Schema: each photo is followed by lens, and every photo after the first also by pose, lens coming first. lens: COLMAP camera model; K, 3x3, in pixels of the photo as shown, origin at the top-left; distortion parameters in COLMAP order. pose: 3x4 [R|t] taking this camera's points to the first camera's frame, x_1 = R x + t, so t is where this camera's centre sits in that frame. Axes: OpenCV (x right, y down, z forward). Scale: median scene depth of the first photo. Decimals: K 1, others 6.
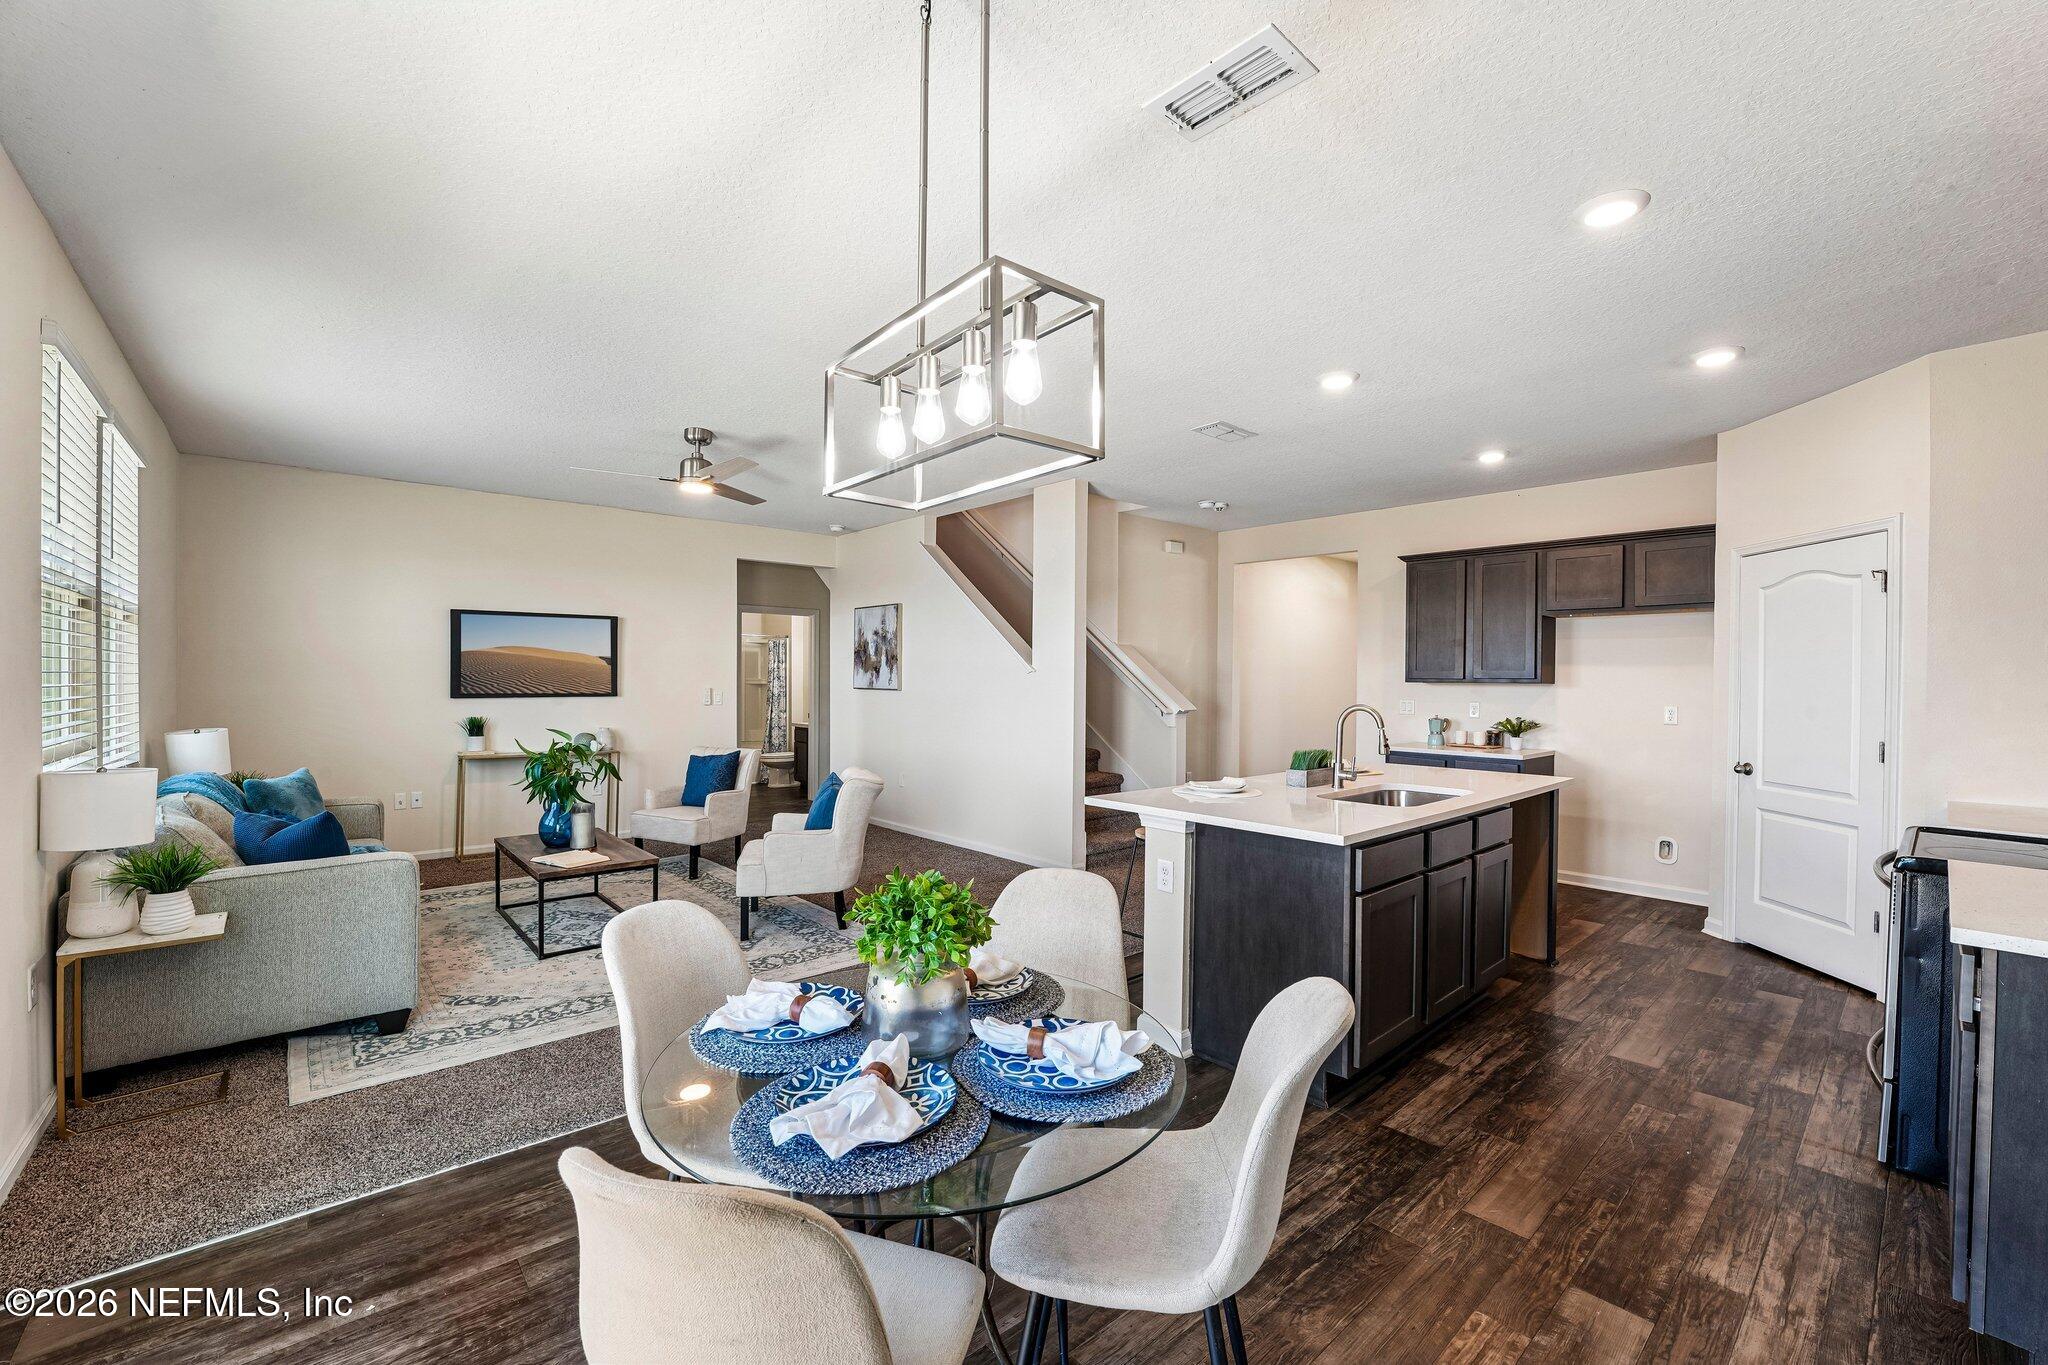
lens RADIAL K [[833.2, 0, 1016.7], [0, 833.2, 683.6], [0, 0, 1]] dist [-0.023937, 0.001197]
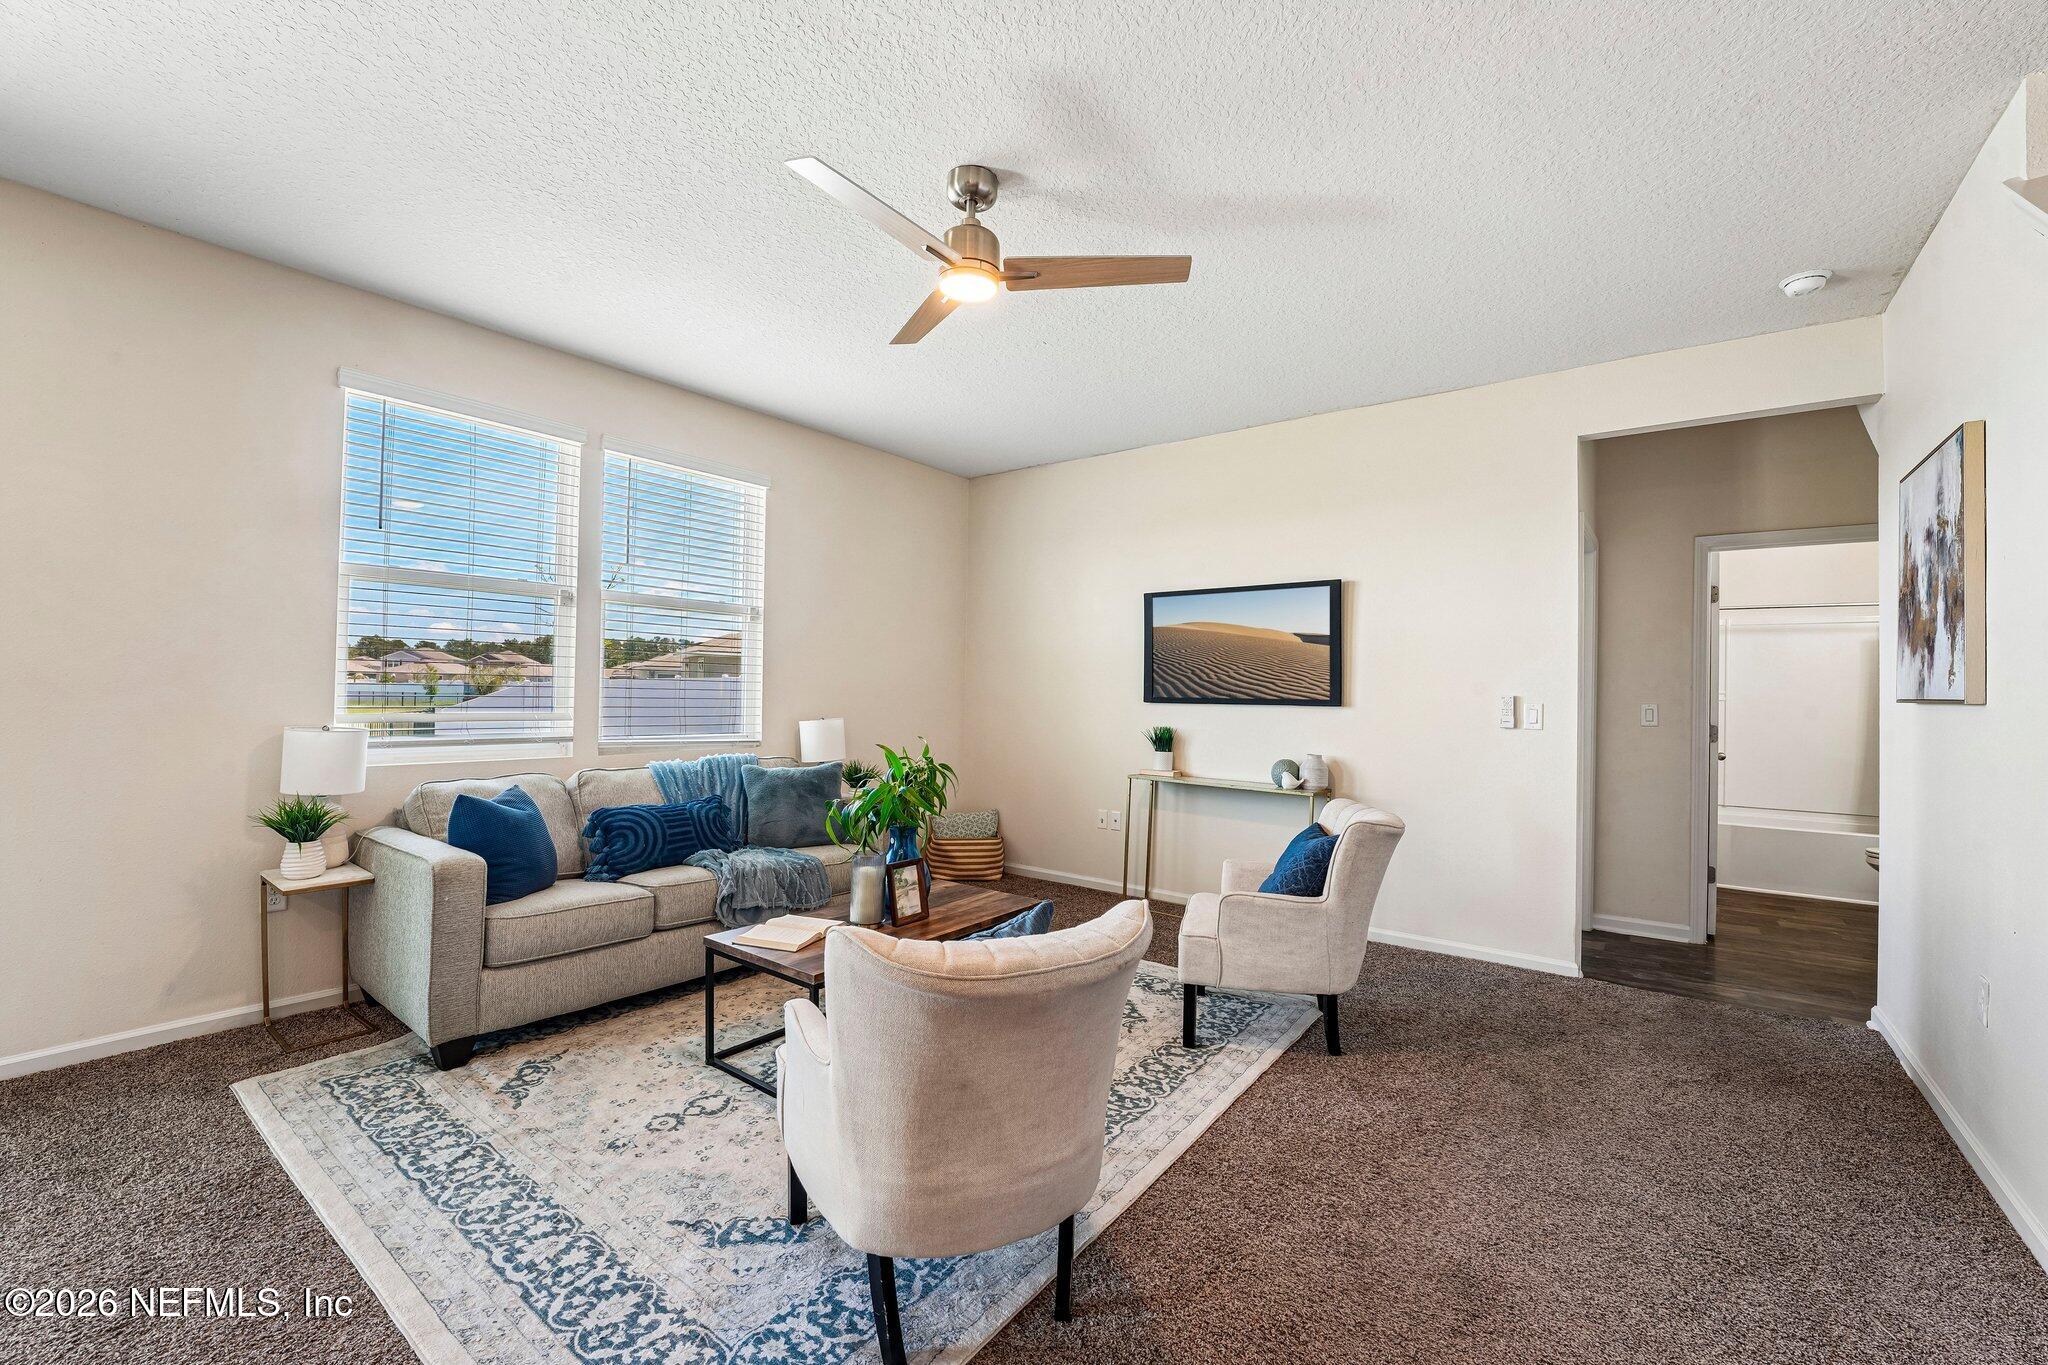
lens RADIAL K [[831.7, 0, 1024.0], [0, 831.7, 682.5], [0, 0, 1]] dist [-0.025517, 0.000162]
pose [[0.193100, -0.014494, -0.981072, 0.115967], [-0.022136, 0.999572, -0.019124, 0.019413], [0.980929, 0.025410, 0.192696, 0.856211]]
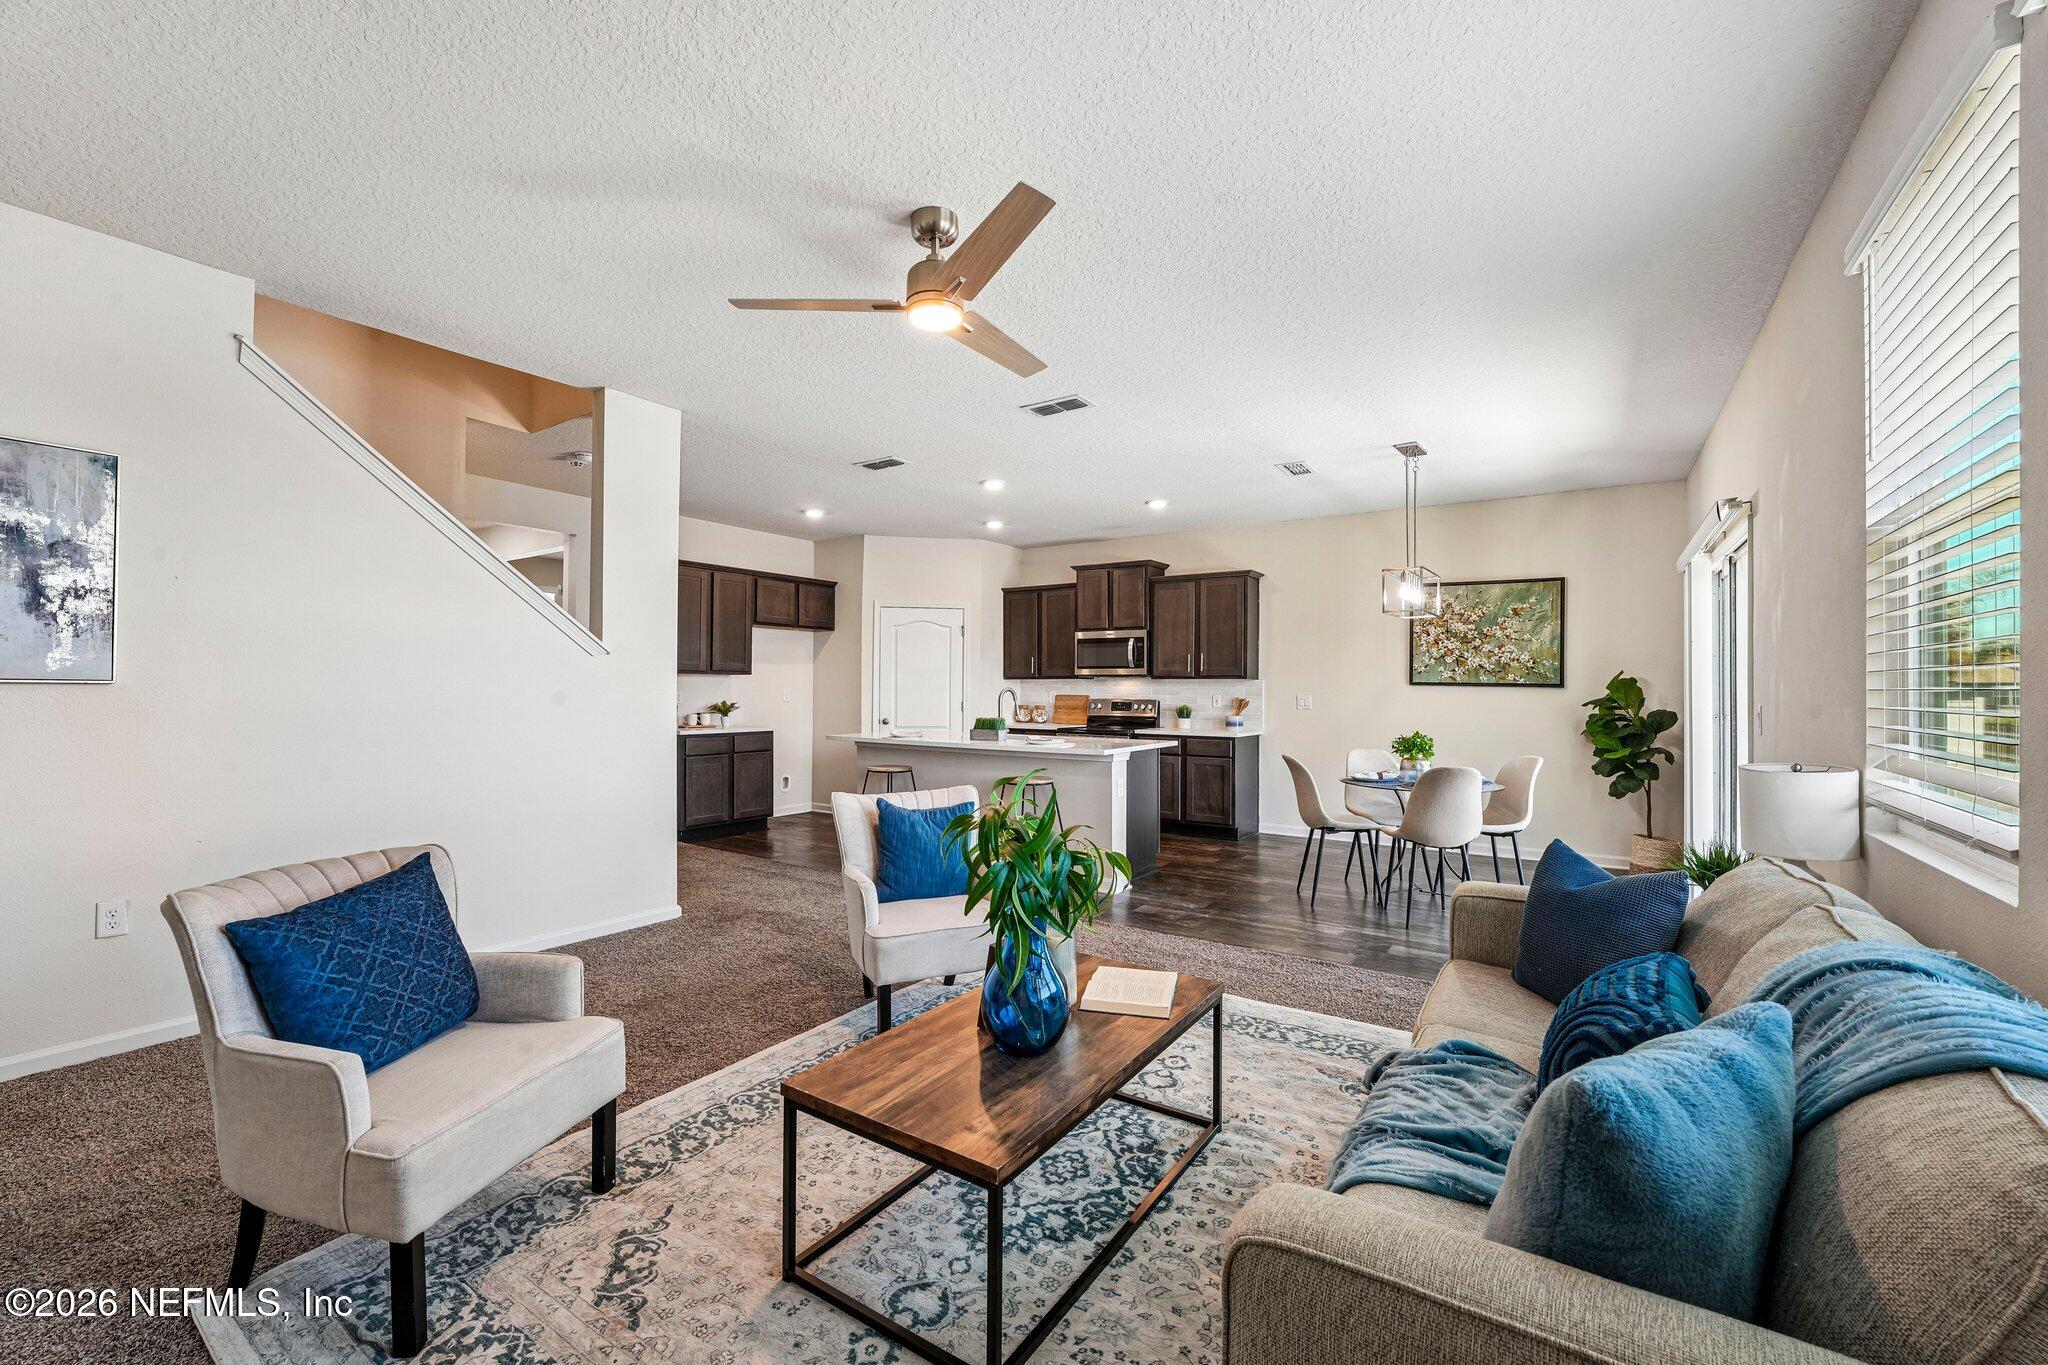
lens RADIAL K [[831.7, 0, 1024.0], [0, 831.7, 682.5], [0, 0, 1]] dist [-0.025517, 0.000162]
pose [[-0.253118, -0.003431, 0.967429, -0.855668], [-0.003565, 0.999990, 0.002614, 0.007882], [-0.967429, -0.002787, -0.253128, 0.986436]]
